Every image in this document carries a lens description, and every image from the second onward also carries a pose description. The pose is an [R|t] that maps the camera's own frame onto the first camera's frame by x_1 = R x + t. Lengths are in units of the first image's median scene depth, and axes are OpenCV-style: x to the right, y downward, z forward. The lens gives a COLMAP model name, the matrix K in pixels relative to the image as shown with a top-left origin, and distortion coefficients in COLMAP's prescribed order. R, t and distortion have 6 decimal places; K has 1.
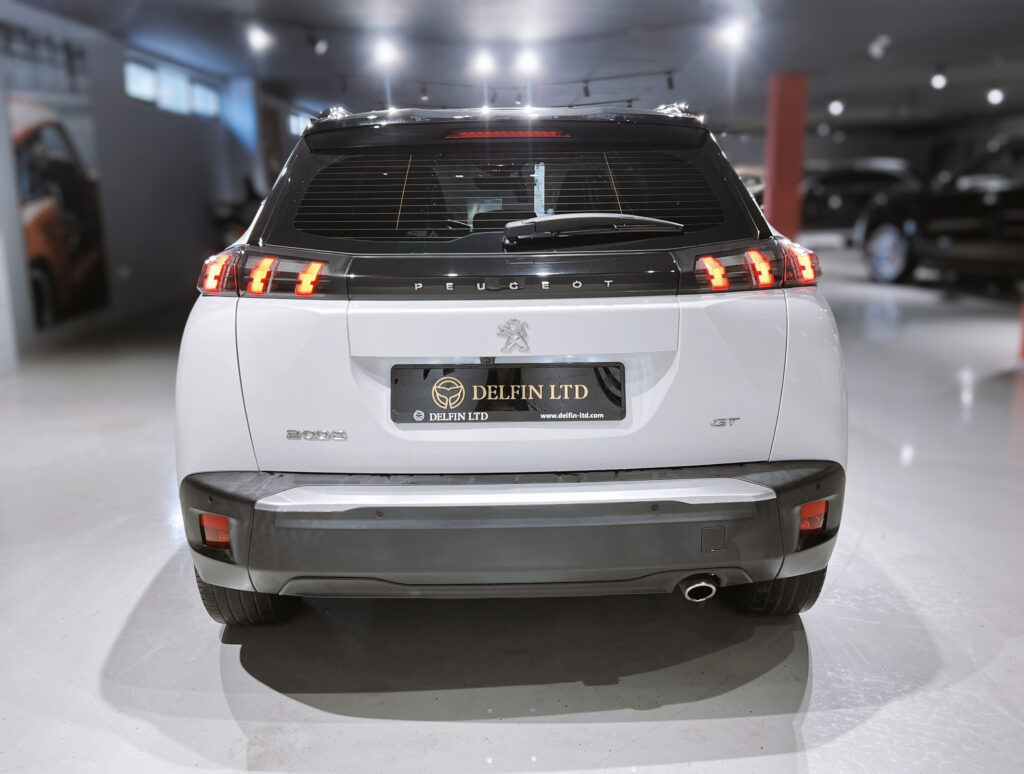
lens RADIAL K [[950.7, 0, 516.4], [0, 950.7, 386.4], [0, 0, 1]] dist [0.020932, 0.000000]
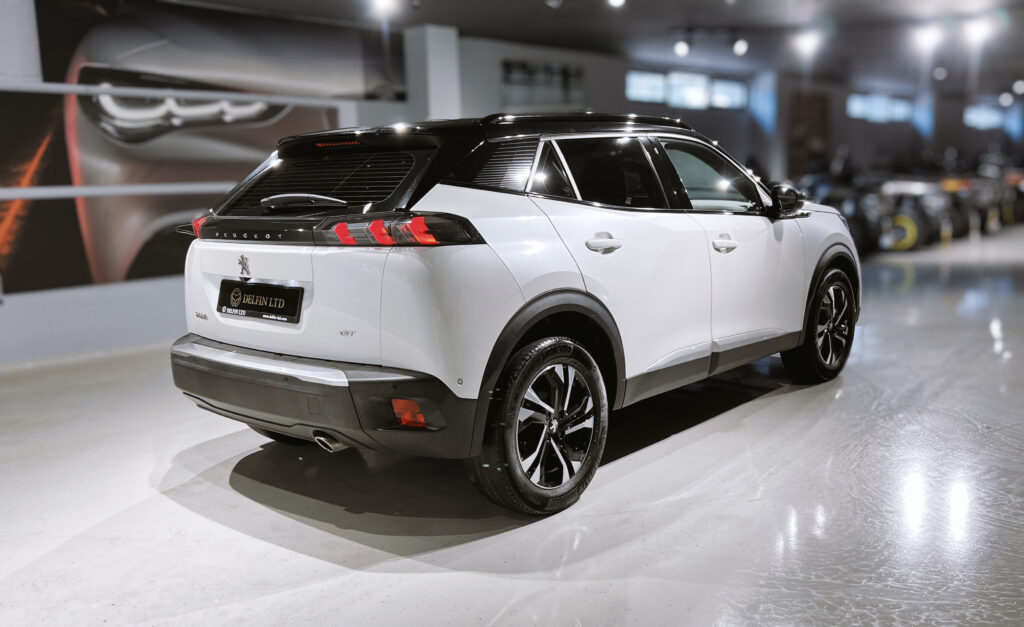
lens RADIAL K [[909.0, 0, 508.7], [0, 909.0, 312.3], [0, 0, 1]] dist [0.053363, -0.024868]
pose [[0.720166, 0.087950, -0.688204, 1.379195], [-0.119908, 0.992784, 0.001397, -0.027260], [0.683361, 0.081515, 0.725516, 0.139259]]
